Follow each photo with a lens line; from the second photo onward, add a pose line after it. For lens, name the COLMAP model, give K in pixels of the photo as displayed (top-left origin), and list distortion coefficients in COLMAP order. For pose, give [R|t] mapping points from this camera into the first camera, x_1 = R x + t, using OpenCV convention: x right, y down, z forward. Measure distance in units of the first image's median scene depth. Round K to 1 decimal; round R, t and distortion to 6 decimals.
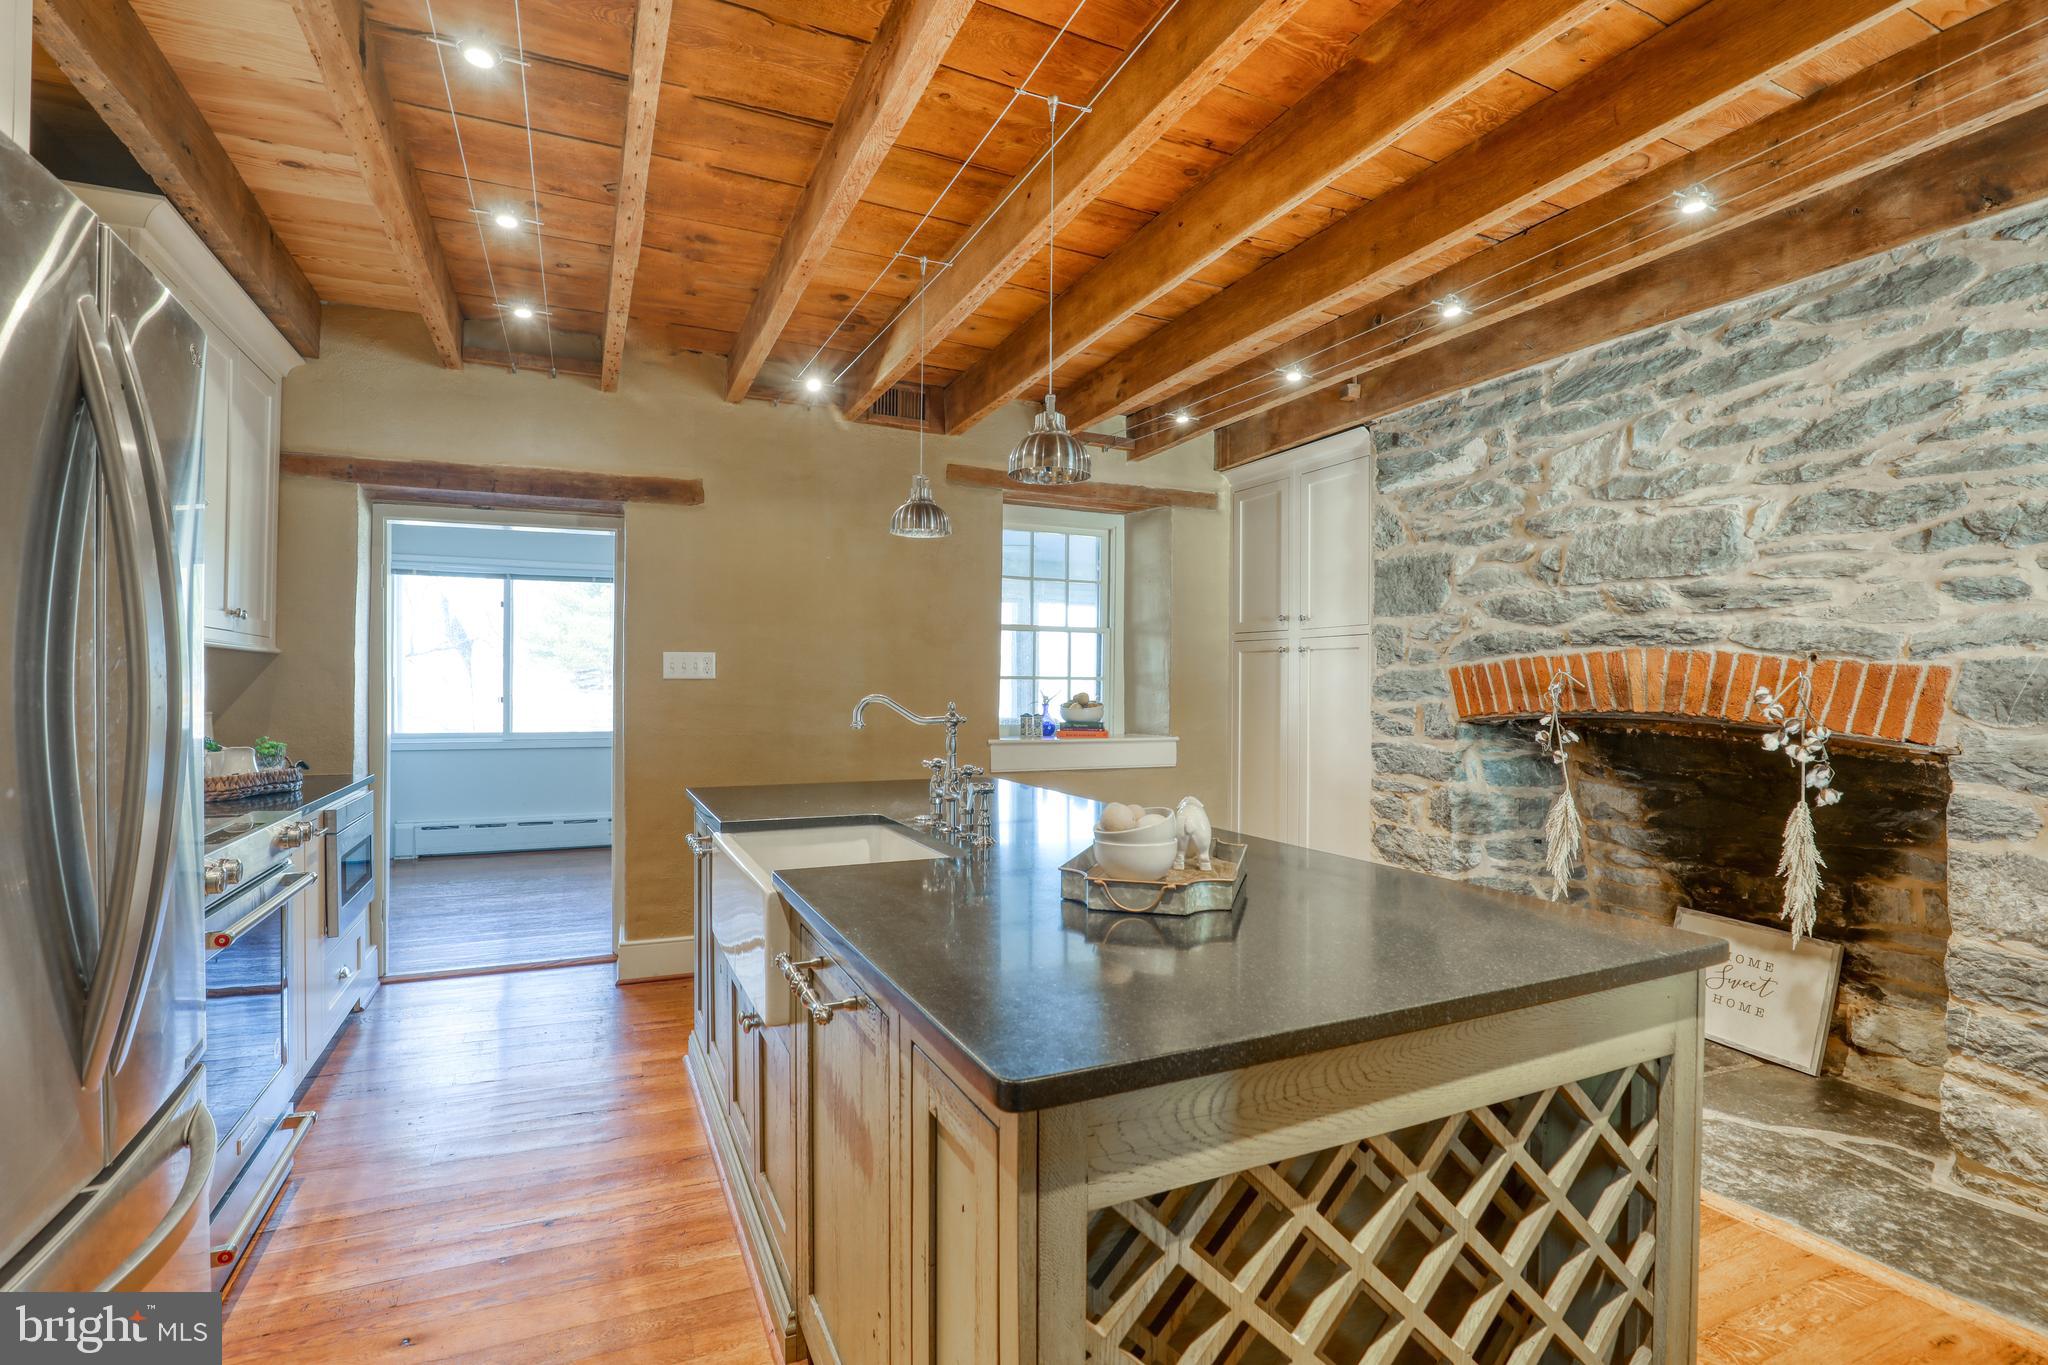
lens RADIAL K [[936.5, 0, 1024.0], [0, 936.5, 682.5], [0, 0, 1]] dist [-0.047839, 0.009493]
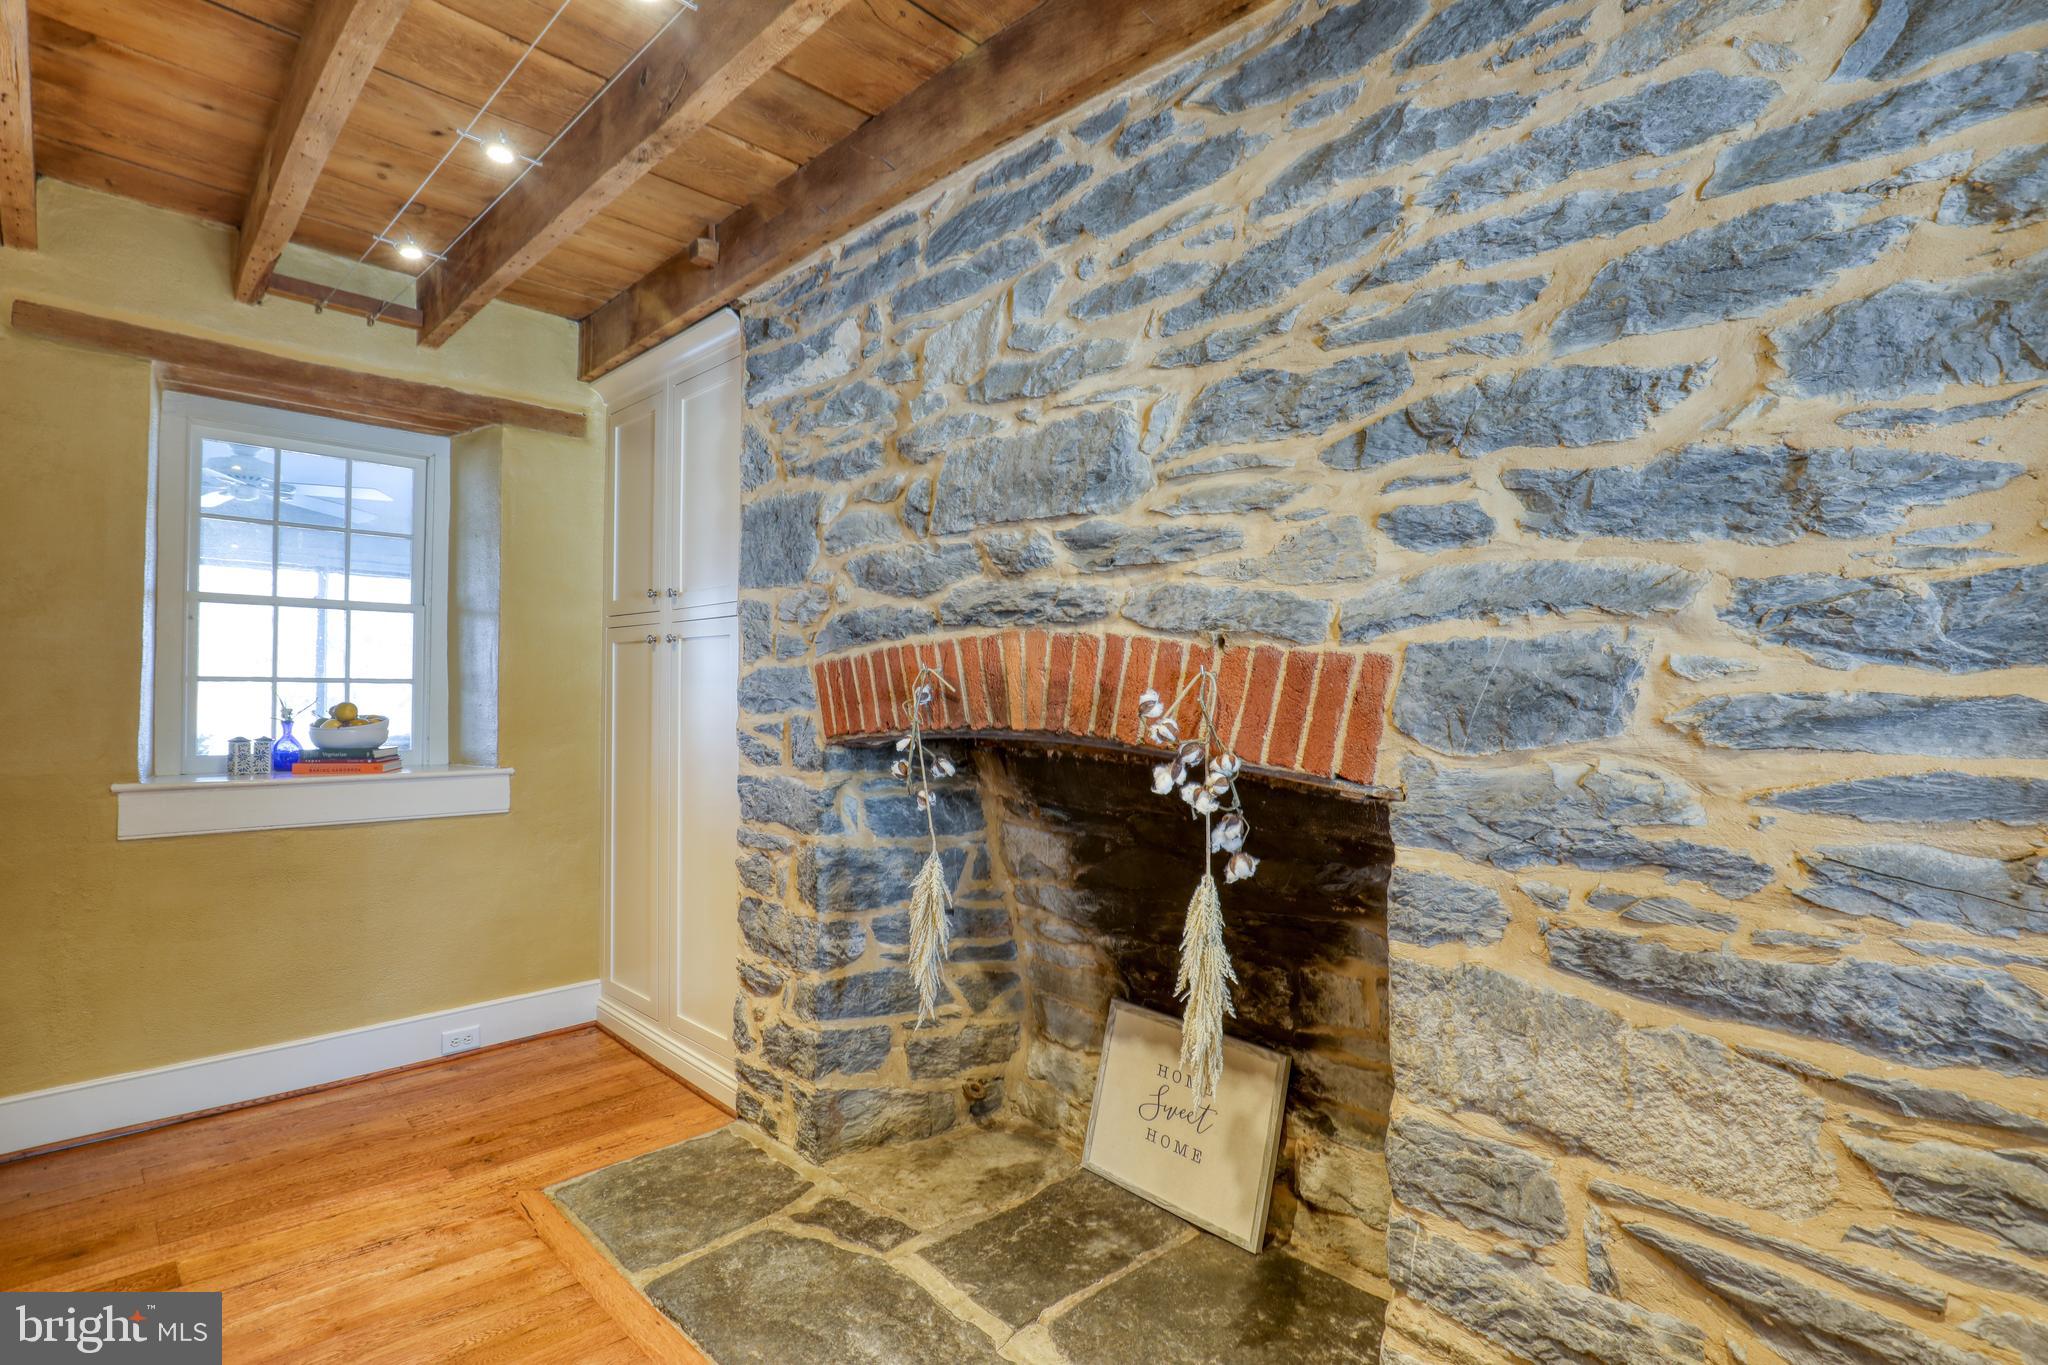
lens RADIAL K [[1008.9, 0, 1024.0], [0, 1008.9, 682.5], [0, 0, 1]] dist [-0.037589, -0.000143]
pose [[0.919137, 0.000404, 0.393938, 0.425519], [0.002260, 0.999978, -0.006298, 0.003656], [-0.393932, 0.006679, 0.919115, 0.377202]]
